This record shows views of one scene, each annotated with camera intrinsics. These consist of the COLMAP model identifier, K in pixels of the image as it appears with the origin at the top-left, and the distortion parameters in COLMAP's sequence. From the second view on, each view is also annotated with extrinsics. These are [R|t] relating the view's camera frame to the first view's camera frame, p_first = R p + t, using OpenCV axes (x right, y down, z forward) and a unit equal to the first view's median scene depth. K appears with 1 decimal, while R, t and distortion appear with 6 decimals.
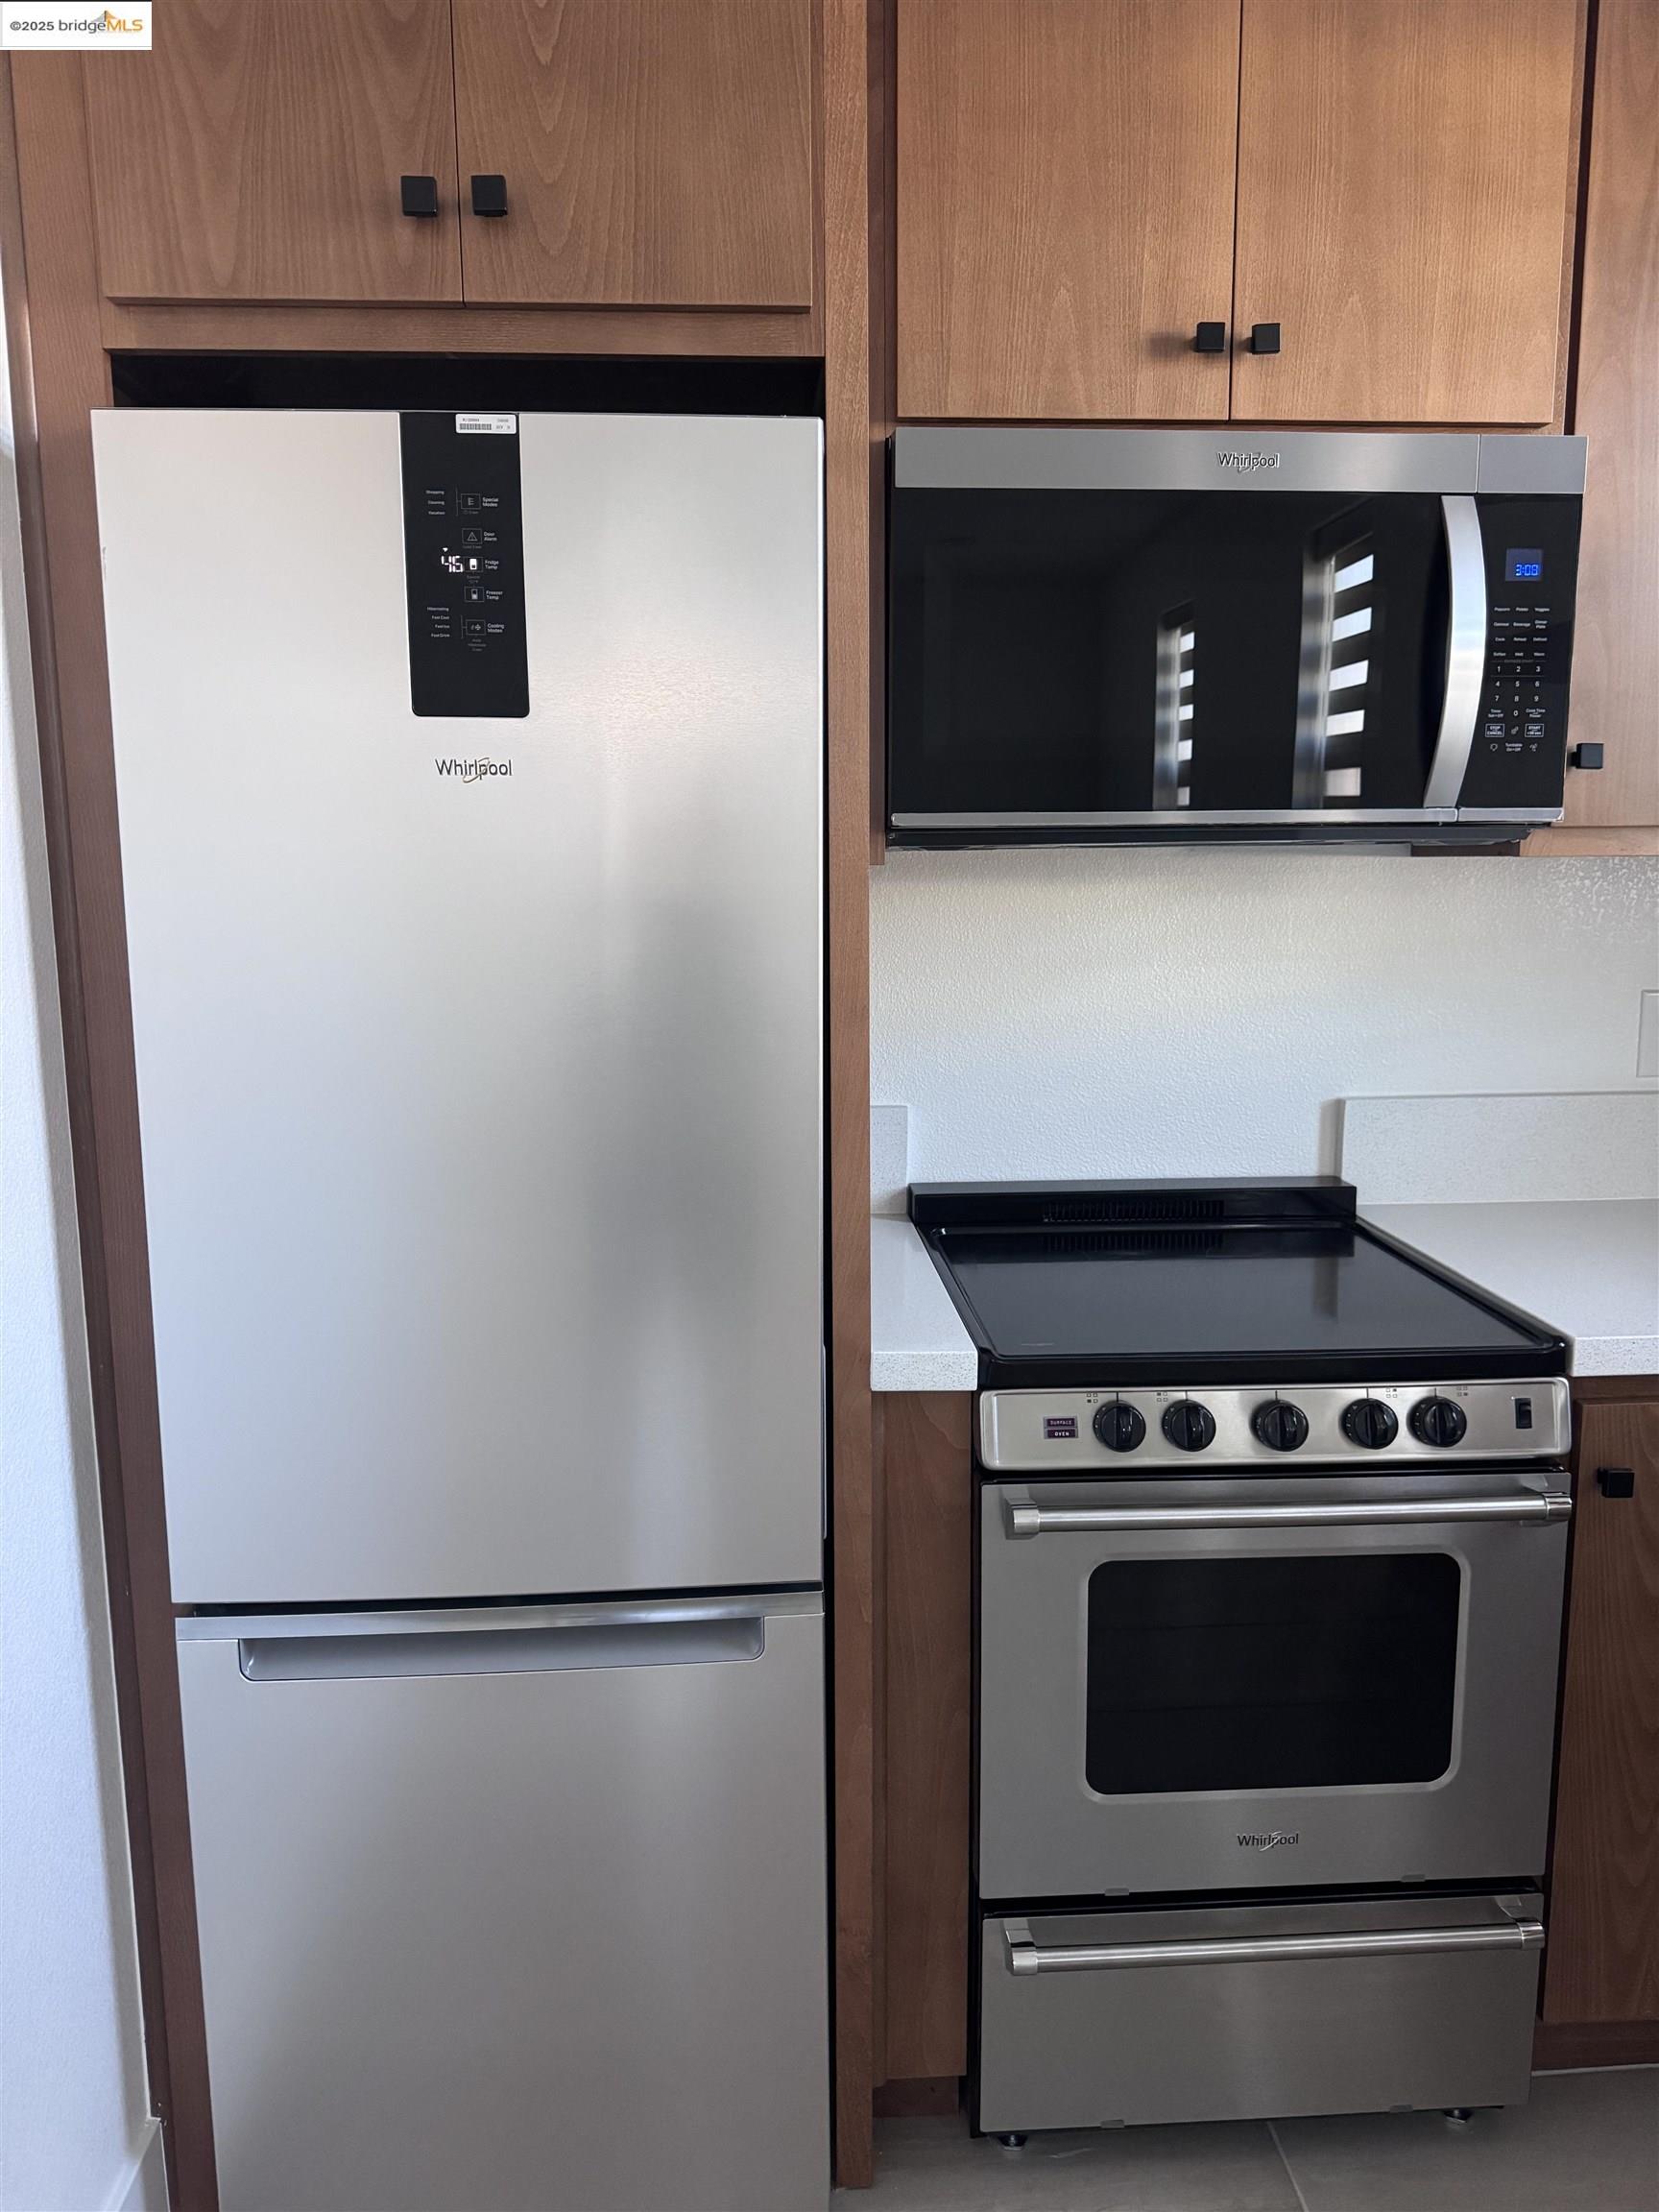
lens RADIAL K [[1561.1, 0, 829.5], [0, 1561.1, 1106.0], [0, 0, 1]] dist [0.090467, -0.117313]
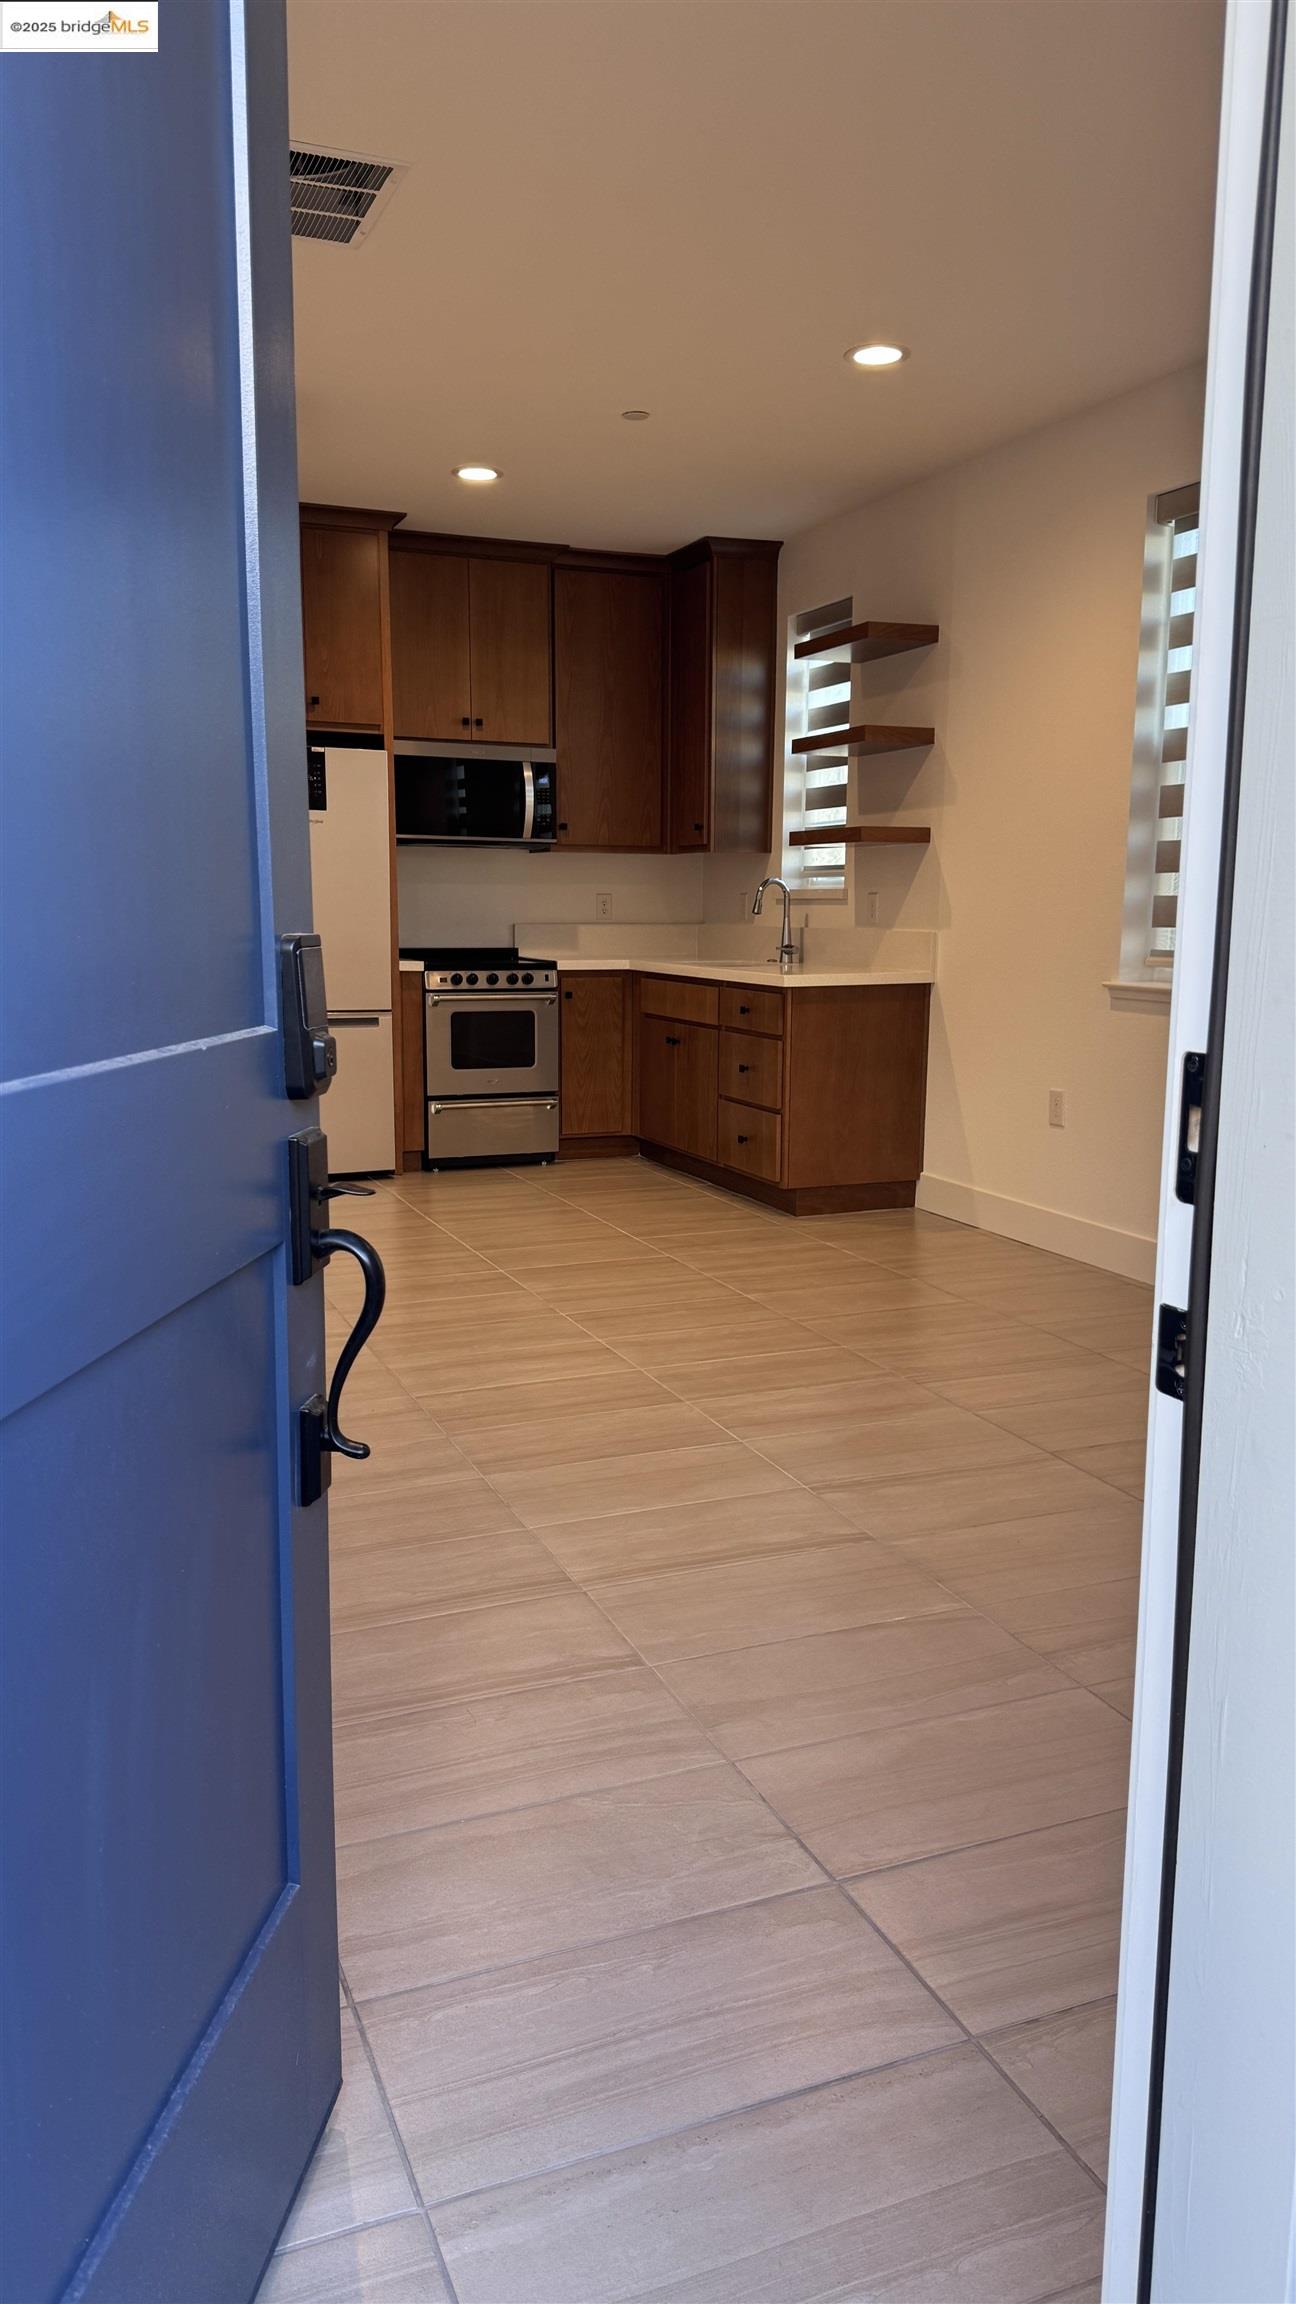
lens RADIAL K [[1652.6, 0, 648.0], [0, 1652.6, 1152.0], [0, 0, 1]] dist [0.109838, -0.002946]
pose [[0.946381, -0.034555, 0.321199, -0.778969], [0.036275, 0.999342, 0.000628, 0.678910], [-0.321009, 0.011057, 0.947012, -3.397252]]
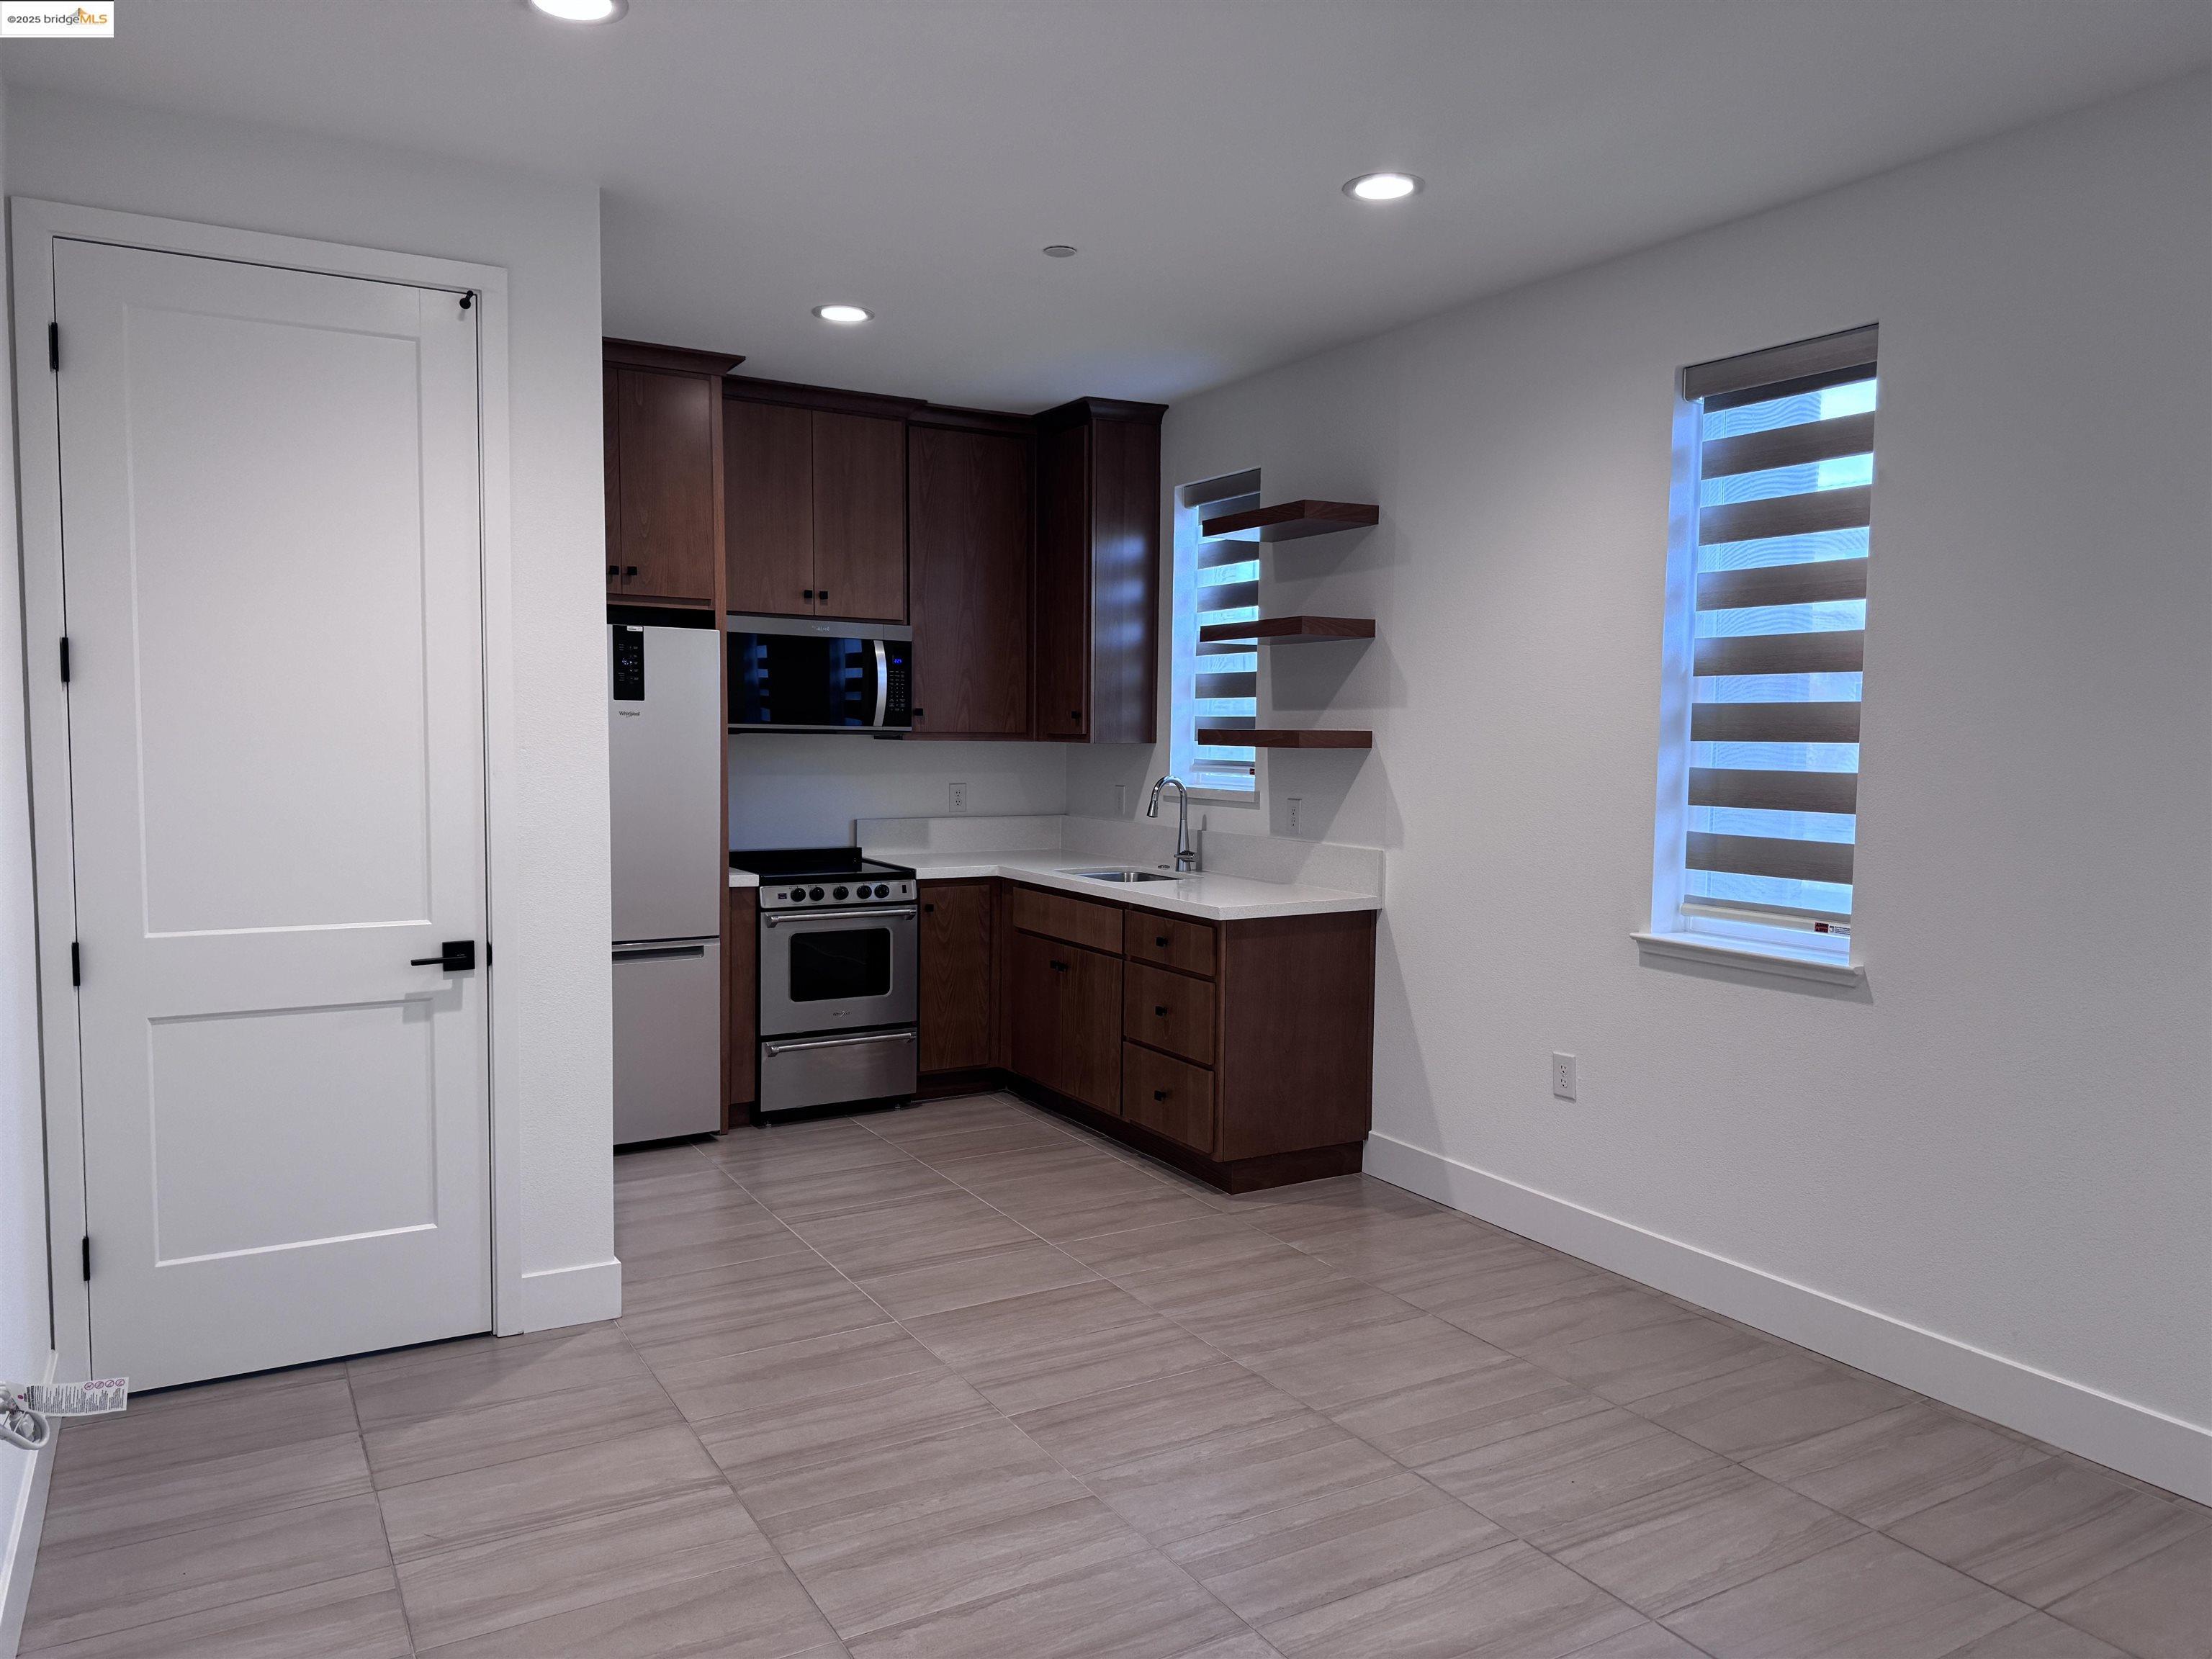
lens RADIAL K [[1572.2, 0, 1106.0], [0, 1572.2, 829.5], [0, 0, 1]] dist [0.155605, 0.001054]
pose [[0.894082, -0.011158, 0.447764, -0.794470], [0.051420, 0.995637, -0.077863, 0.366198], [-0.444942, 0.092640, 0.890755, -2.519929]]
